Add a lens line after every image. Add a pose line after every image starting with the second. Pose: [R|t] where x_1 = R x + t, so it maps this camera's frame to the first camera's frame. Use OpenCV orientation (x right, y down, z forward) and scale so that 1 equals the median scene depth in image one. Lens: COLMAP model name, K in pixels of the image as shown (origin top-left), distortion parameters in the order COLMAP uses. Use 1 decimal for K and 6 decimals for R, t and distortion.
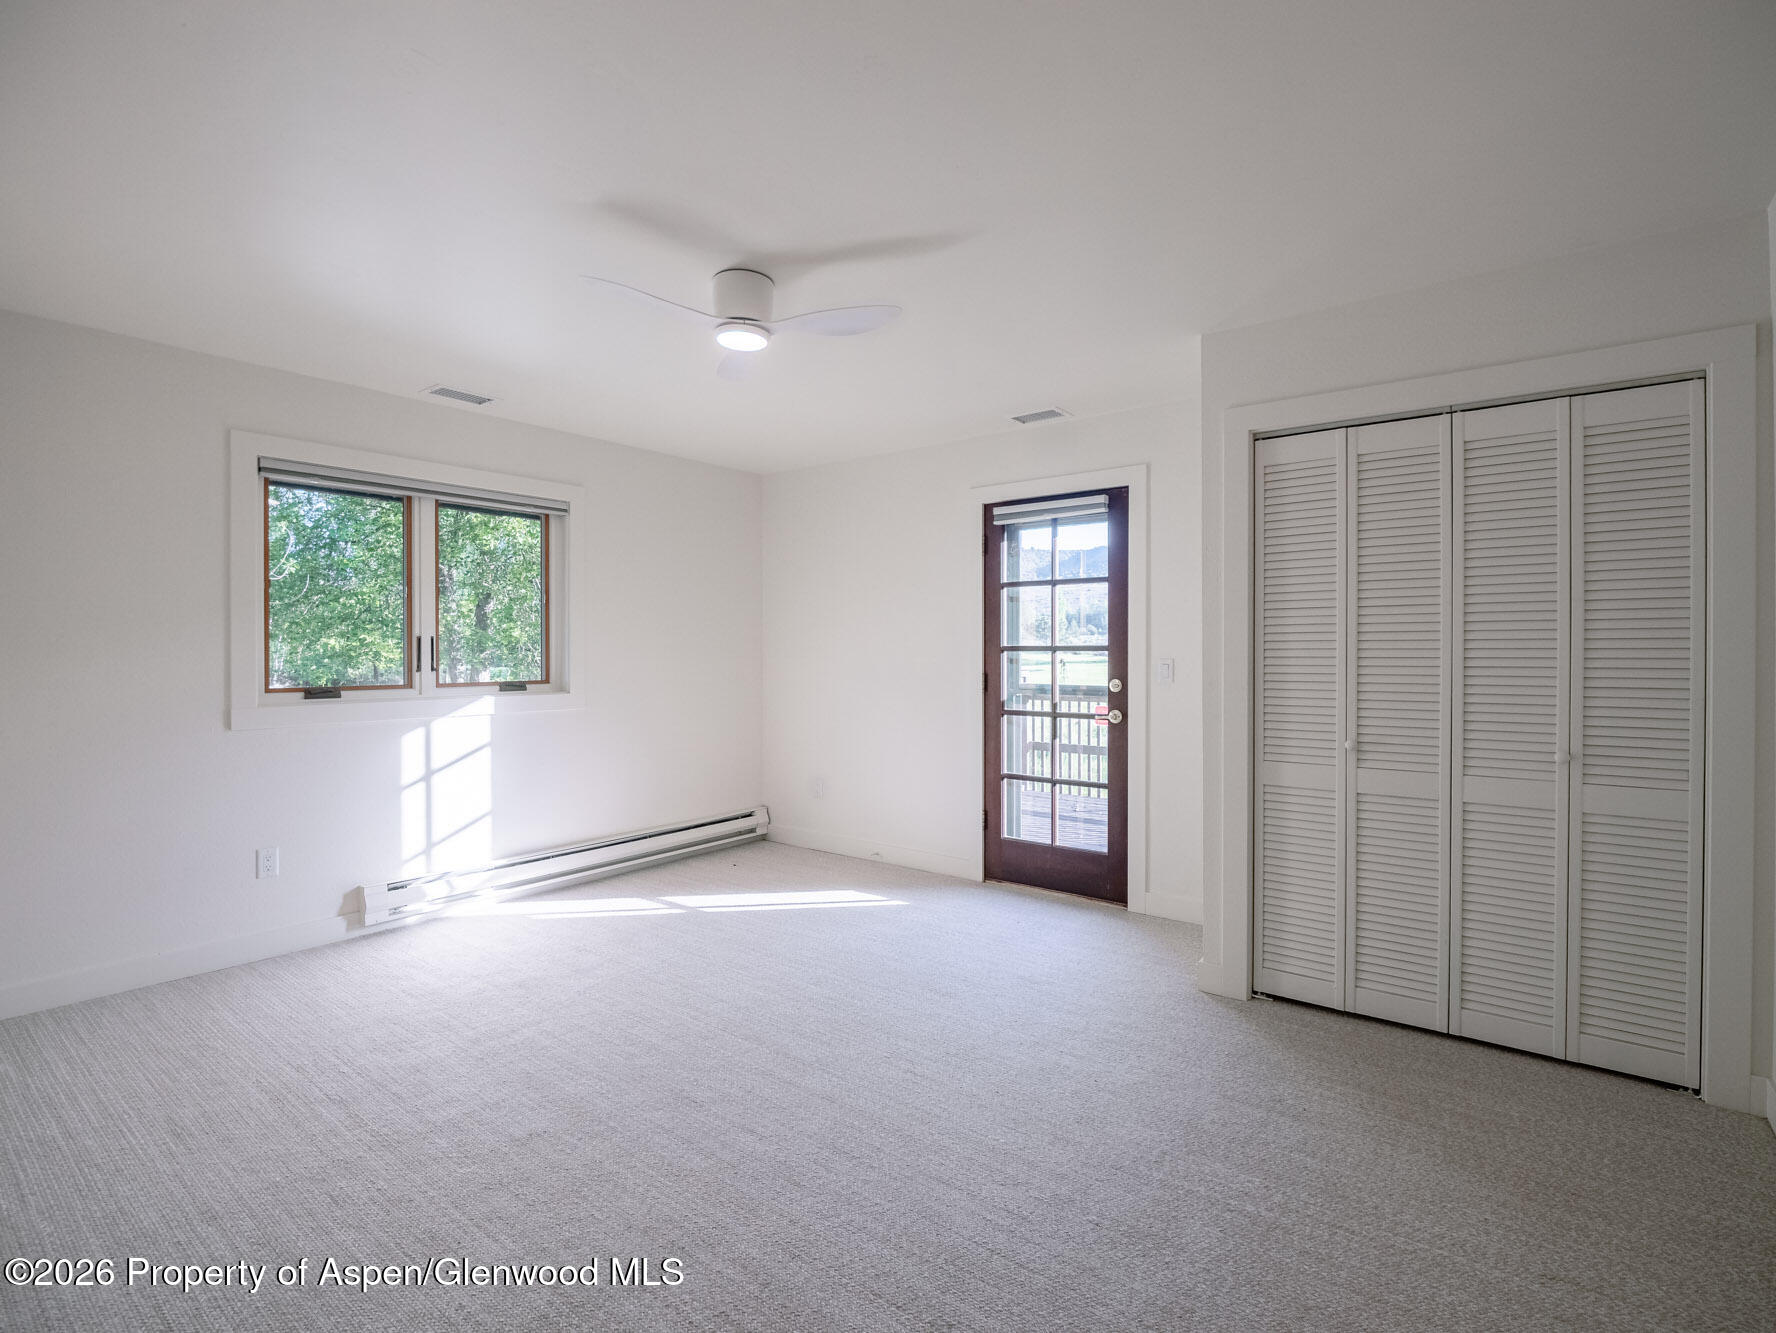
lens RADIAL K [[850.2, 0, 888.0], [0, 850.2, 658.5], [0, 0, 1]] dist [-0.017948, -0.000093]
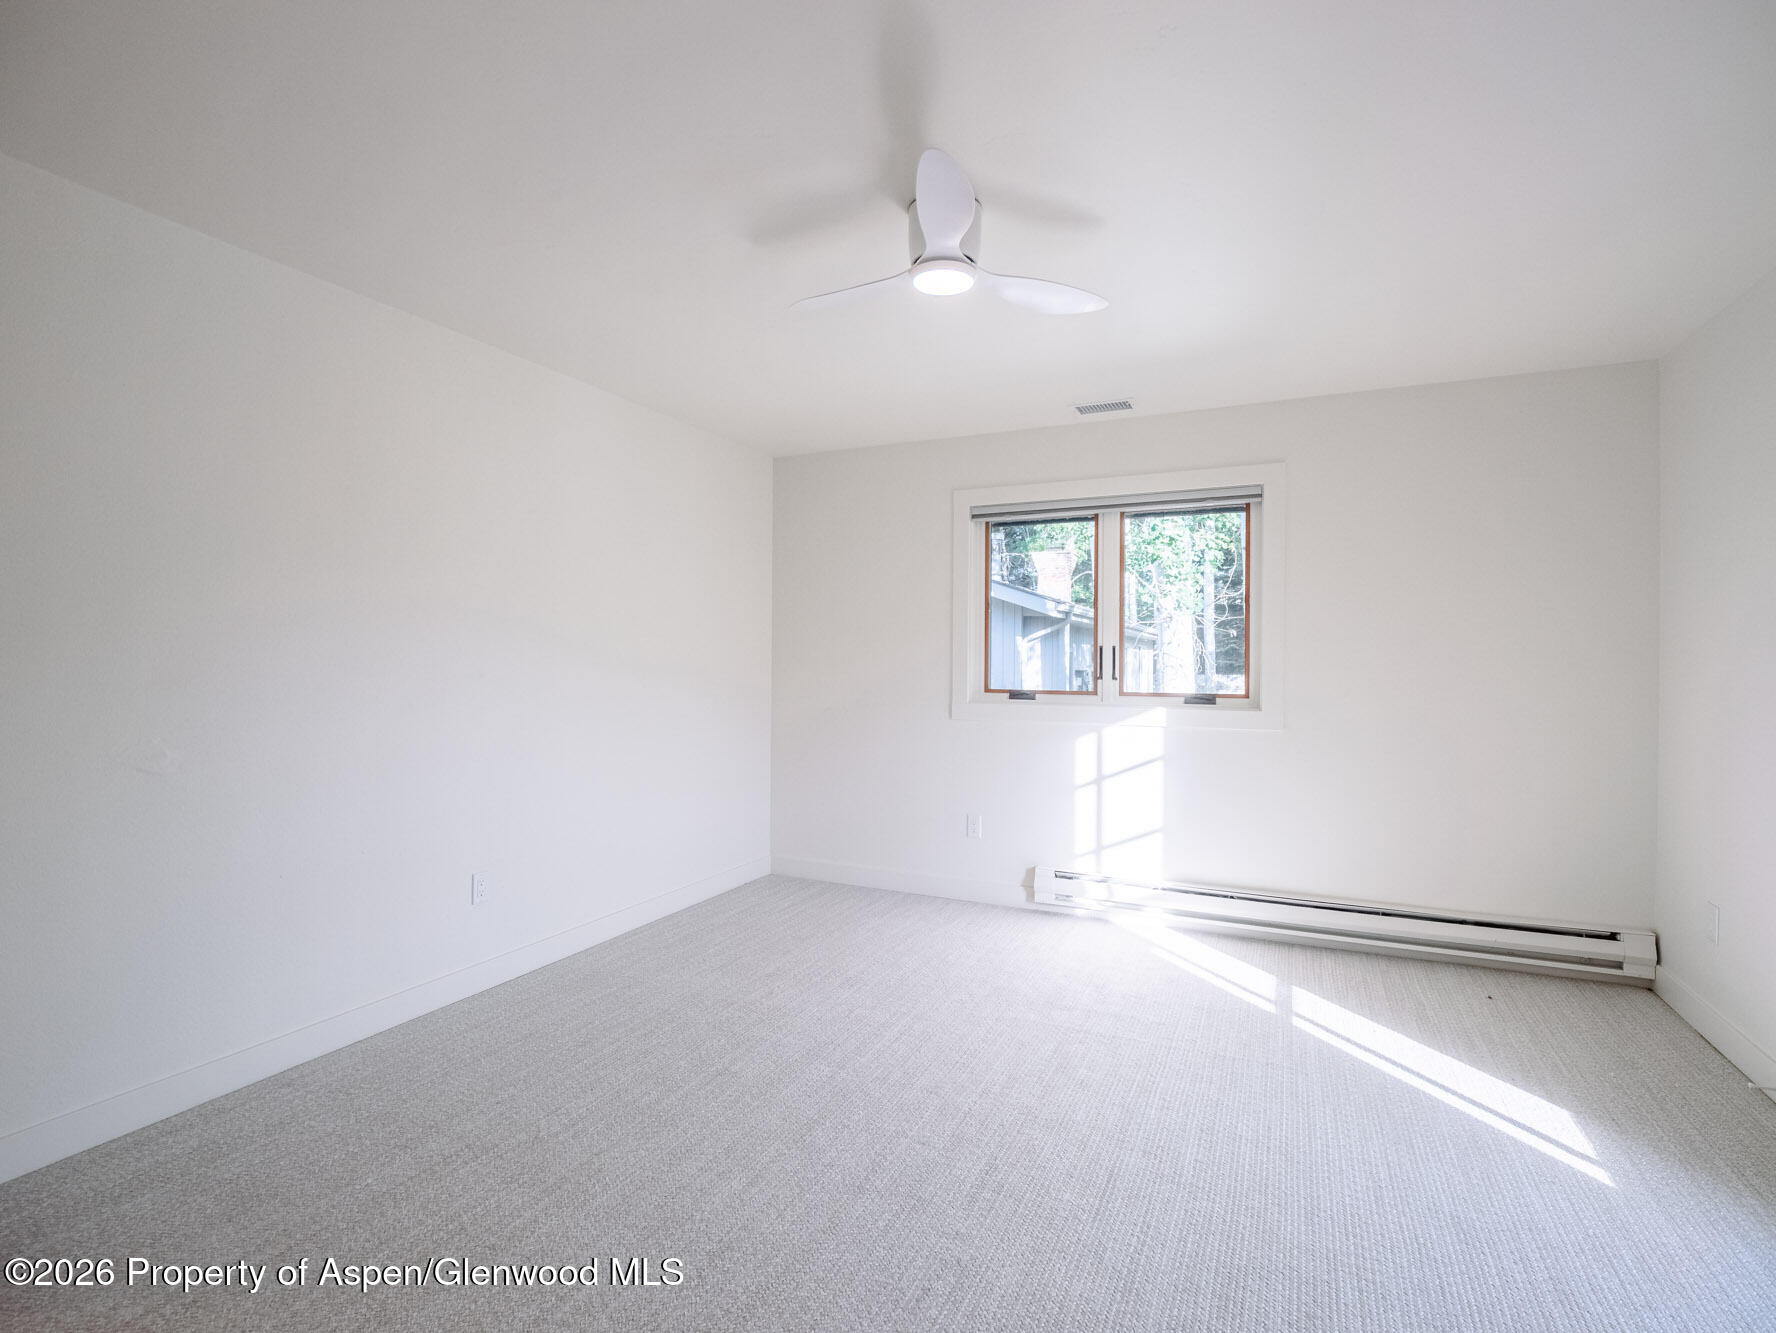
lens RADIAL K [[850.2, 0, 888.0], [0, 850.2, 658.5], [0, 0, 1]] dist [-0.017948, -0.000093]
pose [[0.228110, 0.006567, -0.973613, 0.410383], [-0.020131, 0.999795, 0.002027, -0.007163], [0.973427, 0.019138, 0.228195, 0.502862]]
